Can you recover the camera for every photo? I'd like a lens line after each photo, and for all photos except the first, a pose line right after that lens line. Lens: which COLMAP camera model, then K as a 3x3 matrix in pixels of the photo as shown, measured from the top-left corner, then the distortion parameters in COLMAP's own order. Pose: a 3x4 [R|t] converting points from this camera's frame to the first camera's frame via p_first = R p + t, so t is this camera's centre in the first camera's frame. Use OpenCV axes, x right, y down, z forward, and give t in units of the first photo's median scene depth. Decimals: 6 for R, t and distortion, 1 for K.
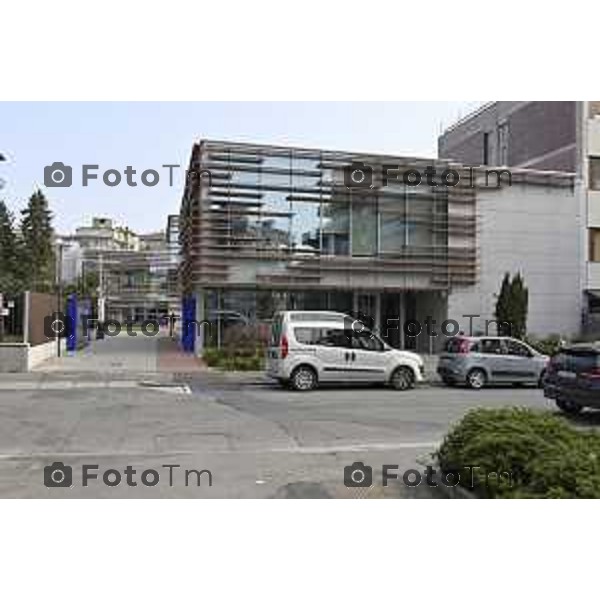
lens RADIAL K [[611.5, 0, 300.0], [0, 611.5, 300.0], [0, 0, 1]] dist [-0.007425, -0.006164]
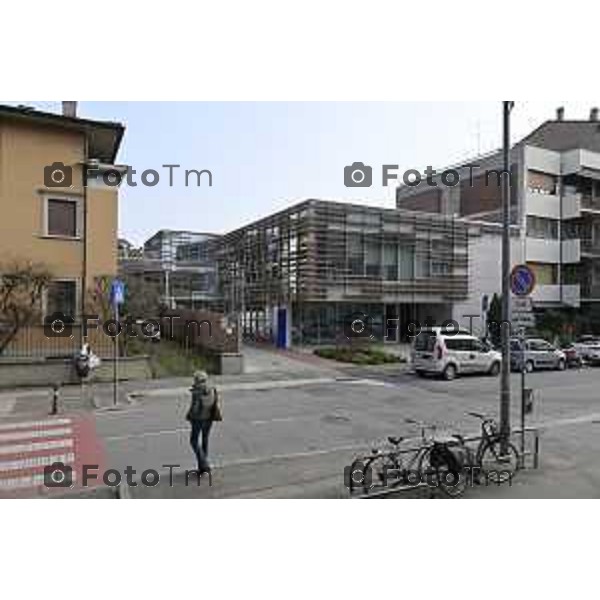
lens RADIAL K [[474.4, 0, 300.0], [0, 474.4, 300.0], [0, 0, 1]] dist [-0.001039, -0.001257]
pose [[0.975770, -0.006578, 0.218698, -0.403883], [0.002349, 0.999805, 0.019592, -0.051017], [-0.218785, -0.018604, 0.975596, -0.062362]]
